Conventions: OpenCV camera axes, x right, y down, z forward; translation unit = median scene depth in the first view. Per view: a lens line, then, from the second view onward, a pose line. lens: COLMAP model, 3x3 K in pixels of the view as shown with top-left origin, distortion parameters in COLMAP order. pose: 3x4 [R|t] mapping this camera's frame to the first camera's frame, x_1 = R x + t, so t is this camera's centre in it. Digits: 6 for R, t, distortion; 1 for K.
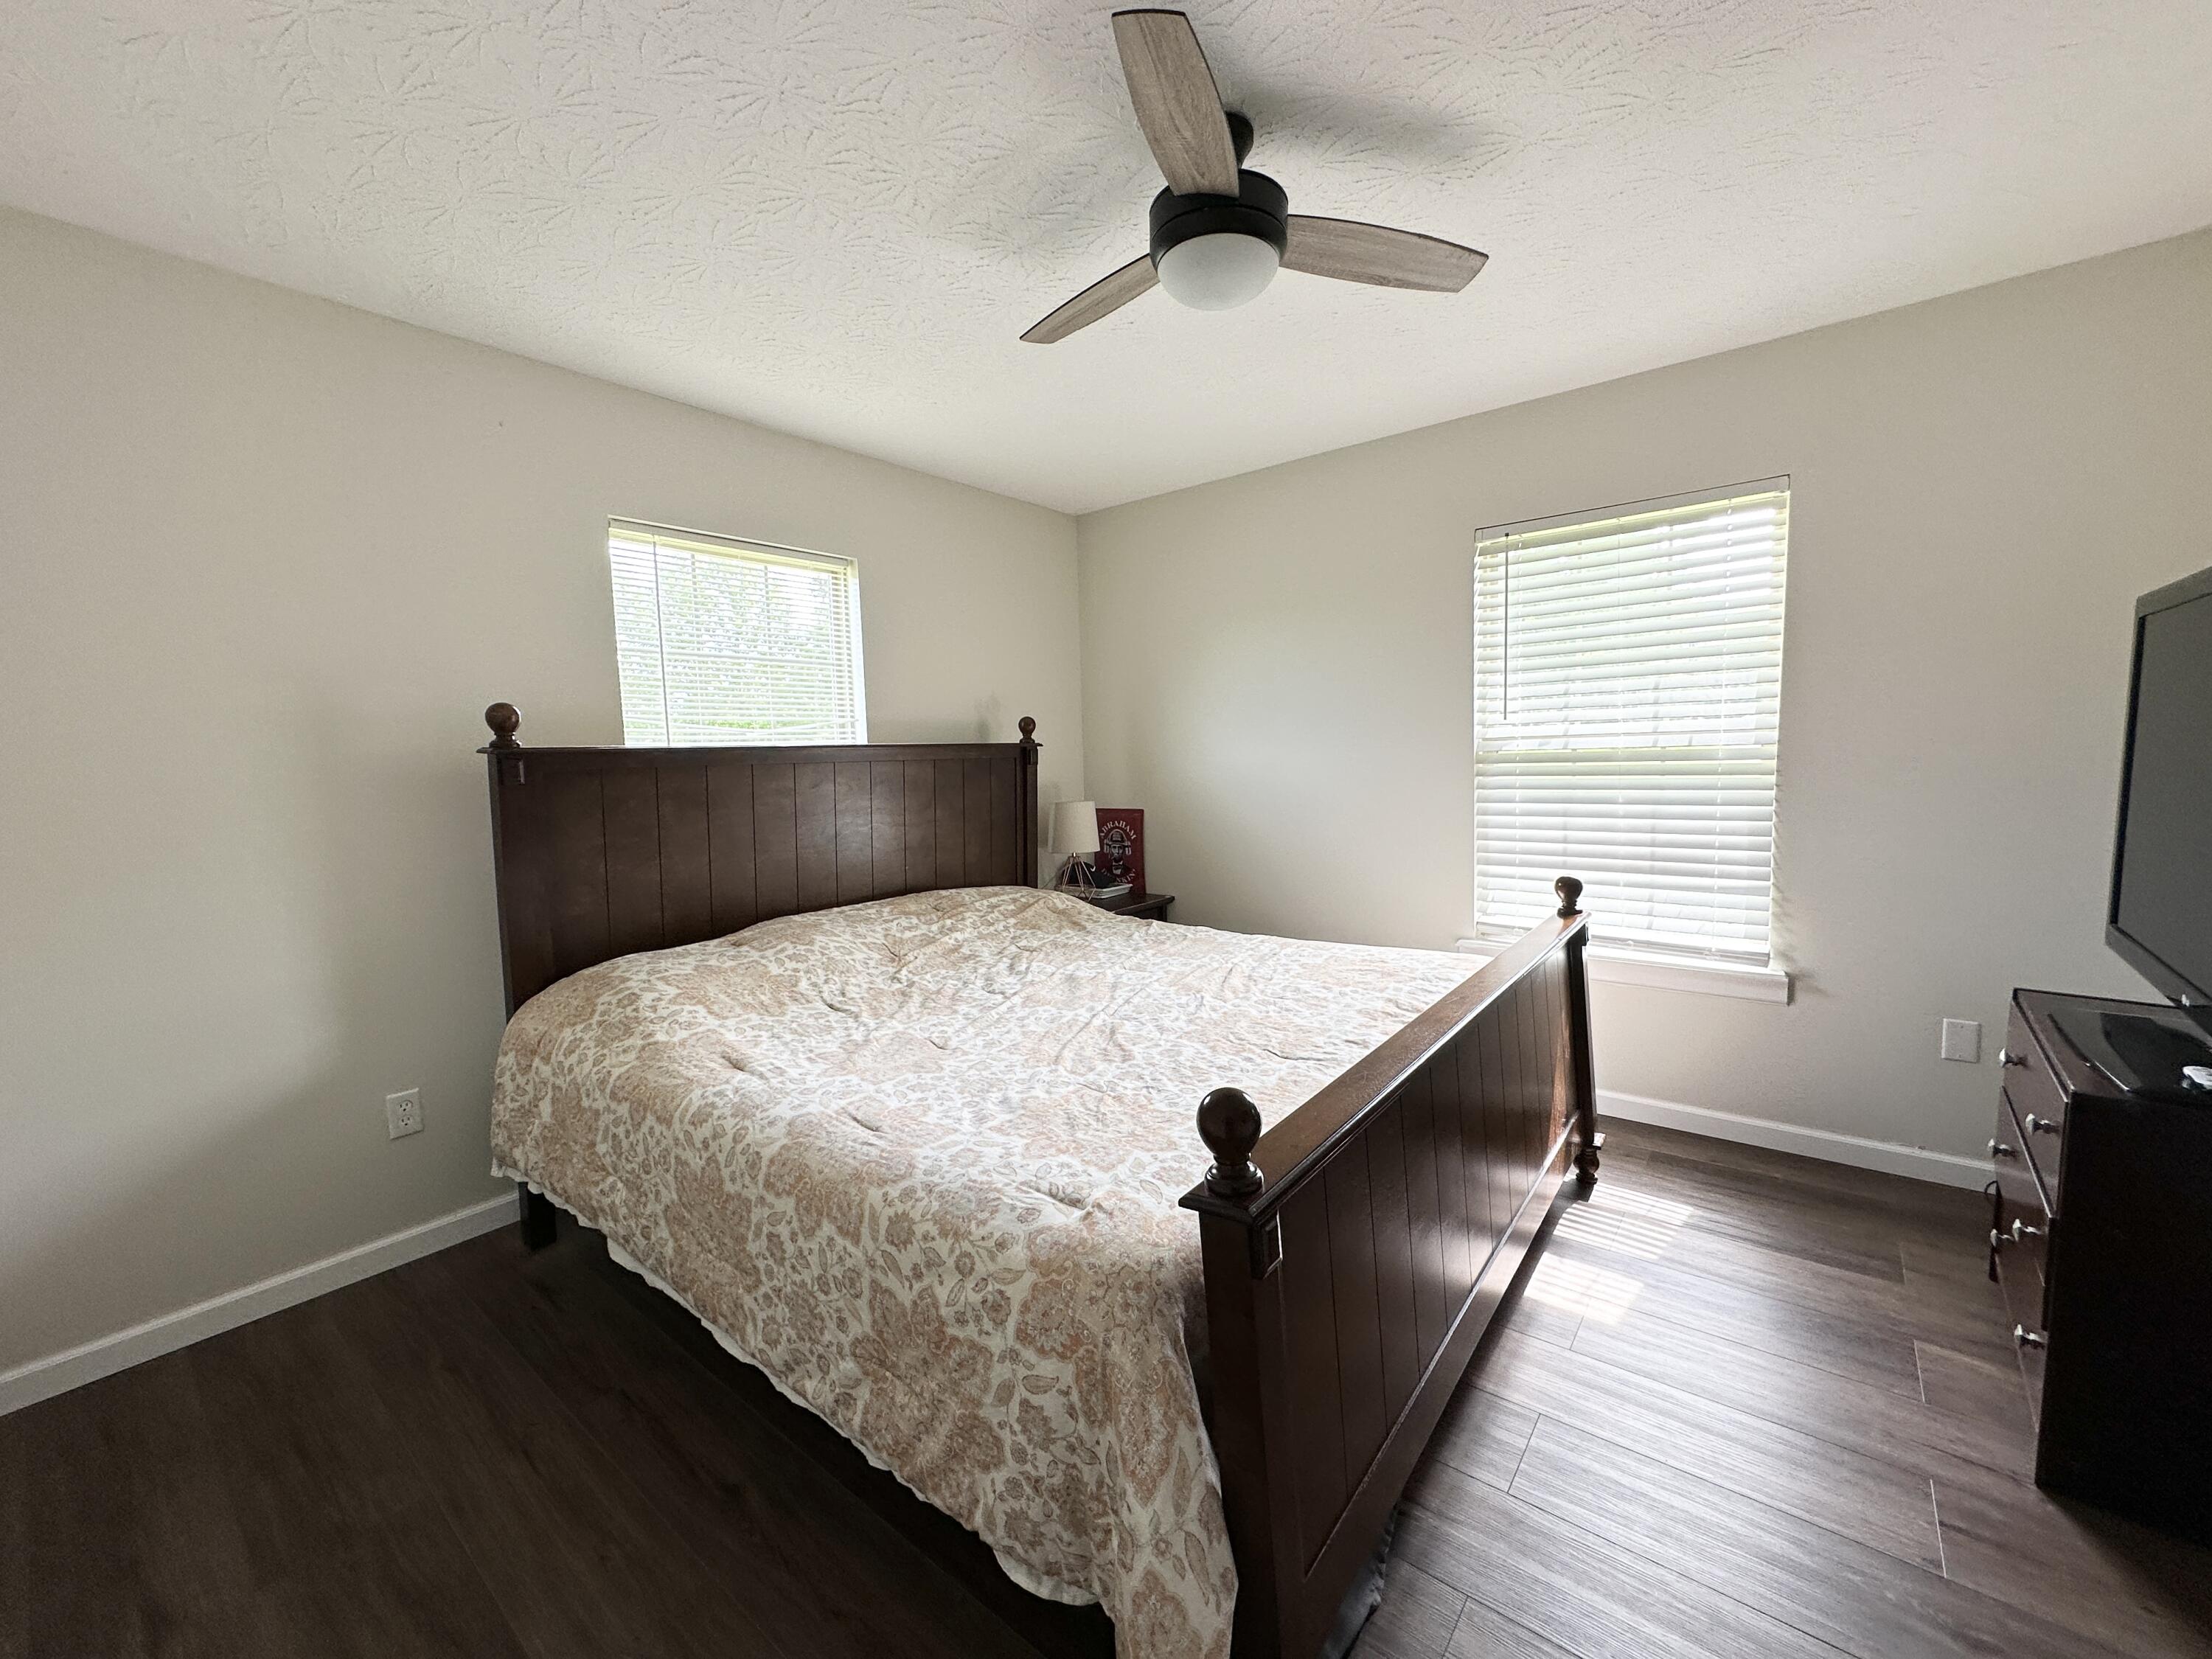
lens RADIAL K [[886.4, 0, 1110.4], [0, 886.4, 830.8], [0, 0, 1]] dist [-0.000162, 0.000008]
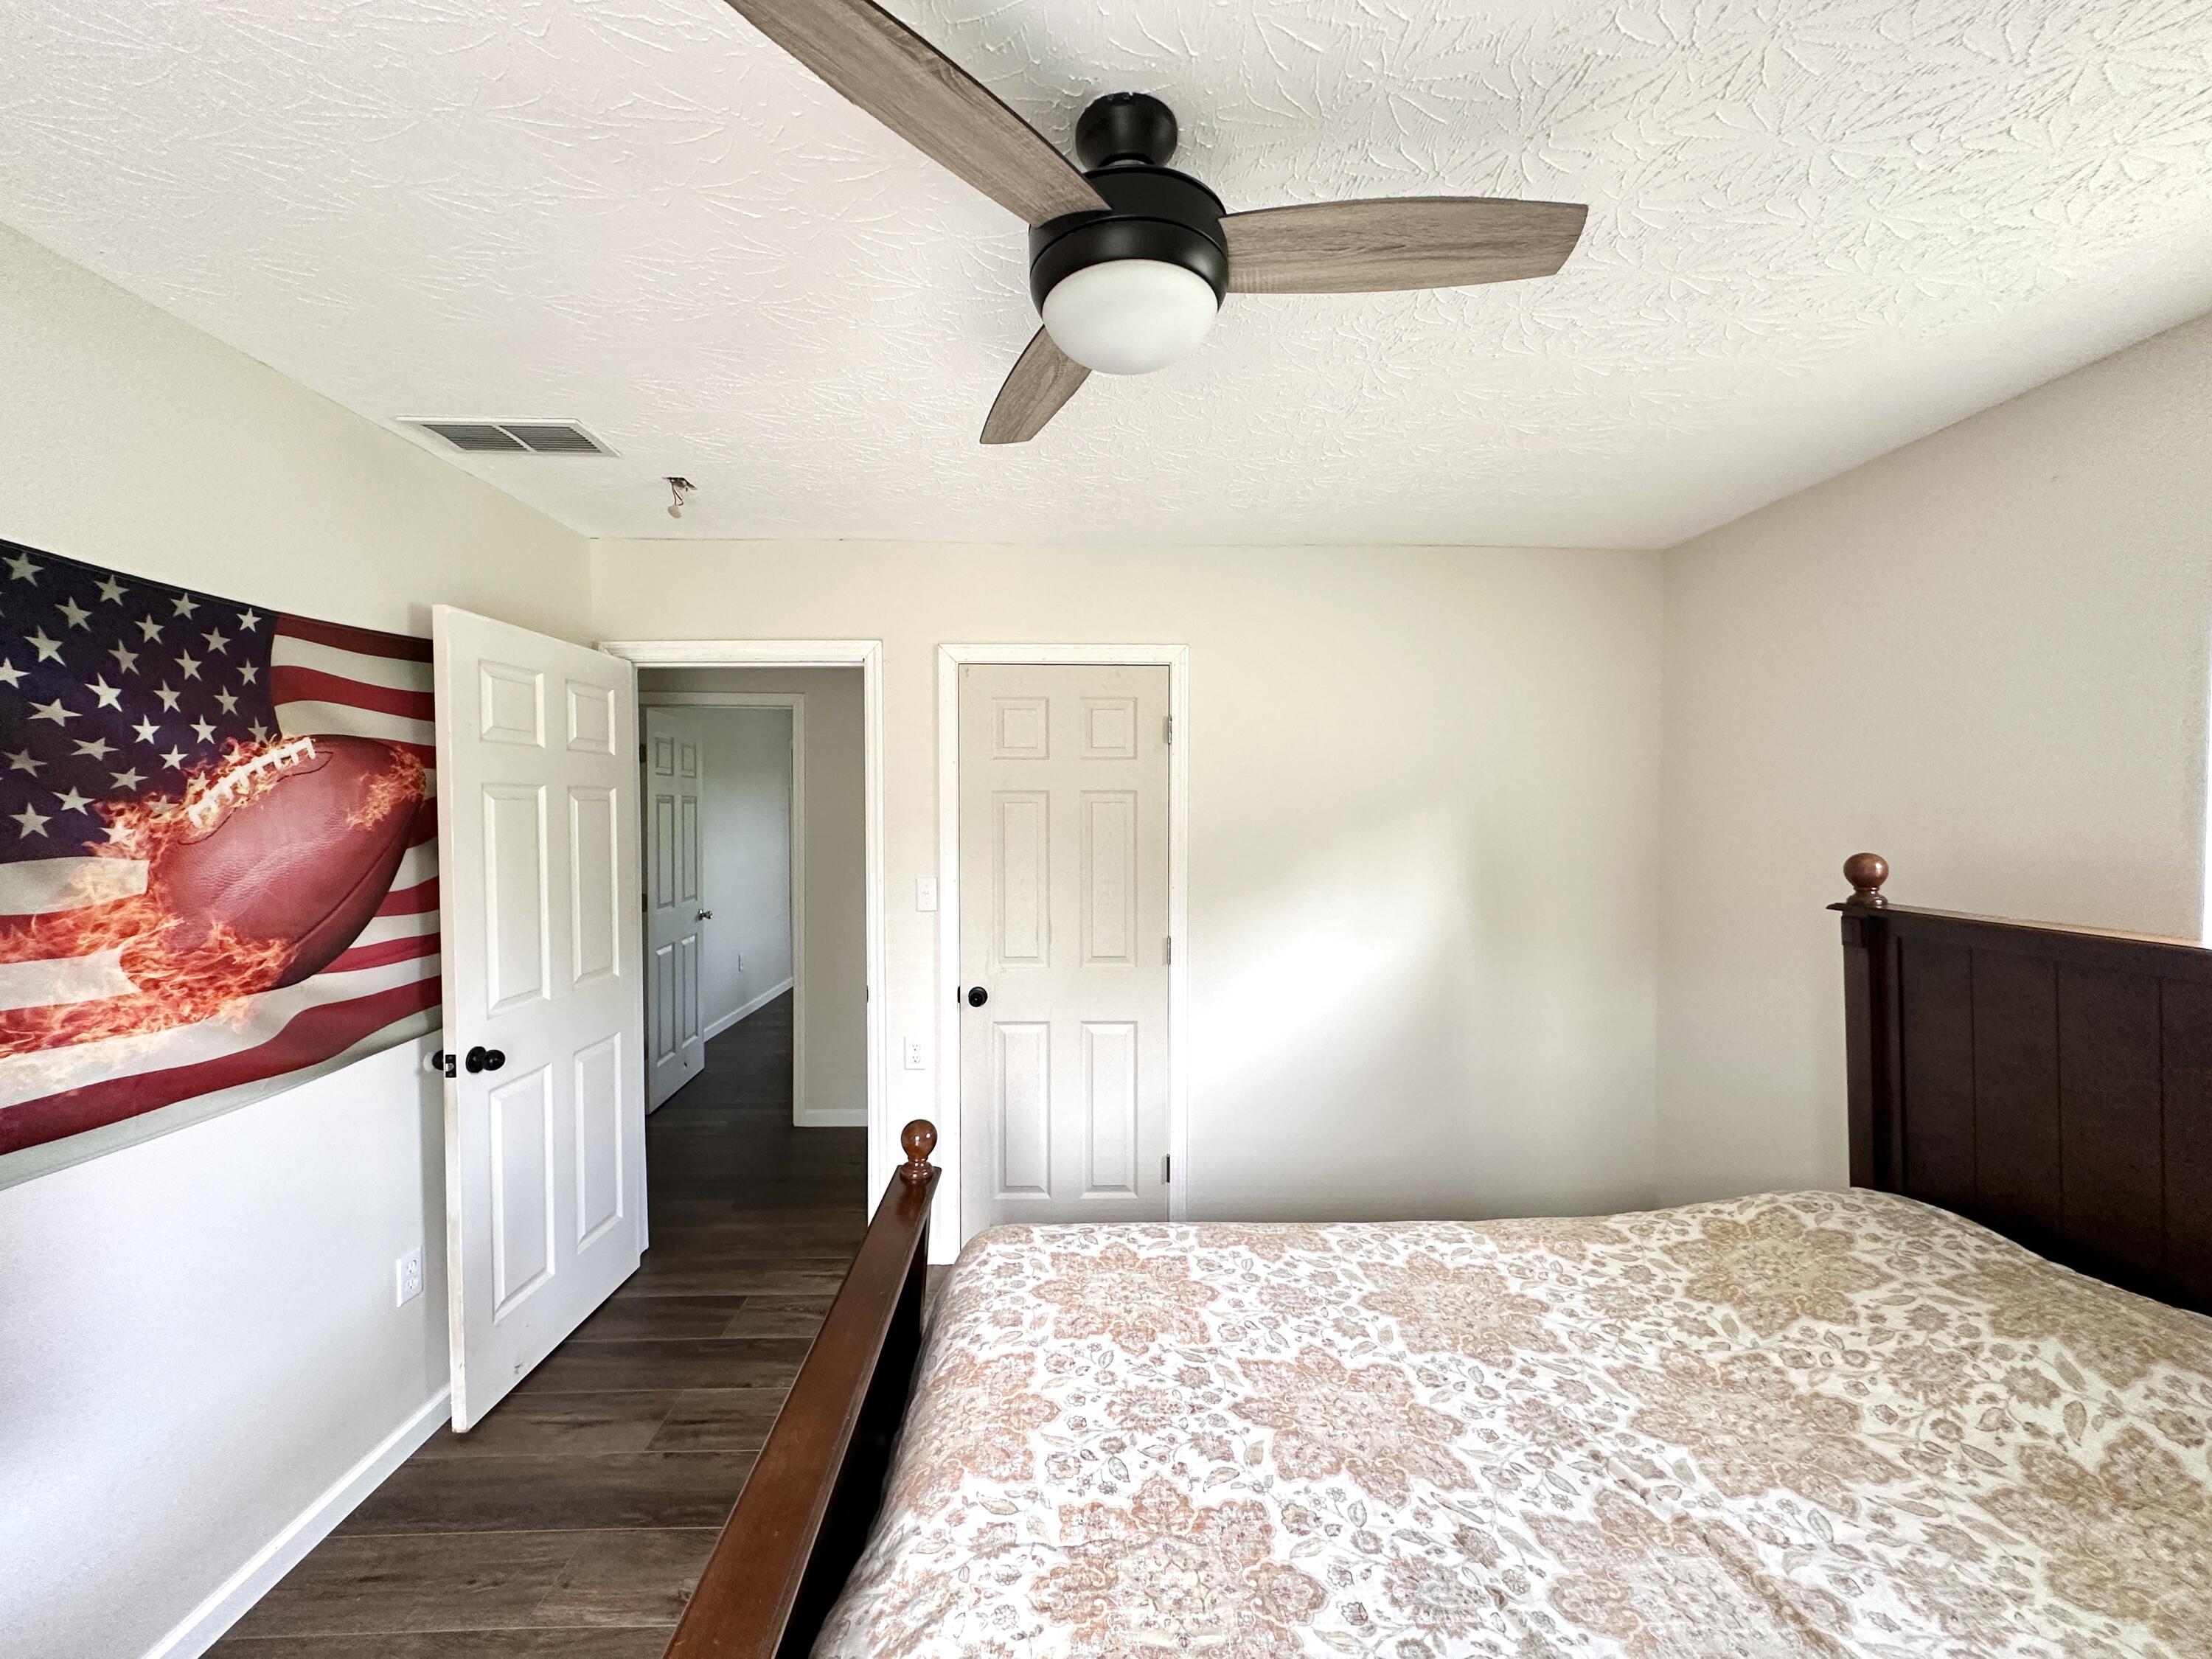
lens RADIAL K [[886.4, 0, 1109.1], [0, 886.4, 825.6], [0, 0, 1]] dist [-0.000162, 0.000008]
pose [[-0.766901, 0.031849, -0.640974, 0.514689], [-0.036978, 0.994915, 0.093680, -0.259087], [0.640699, 0.095545, -0.761824, 1.351961]]
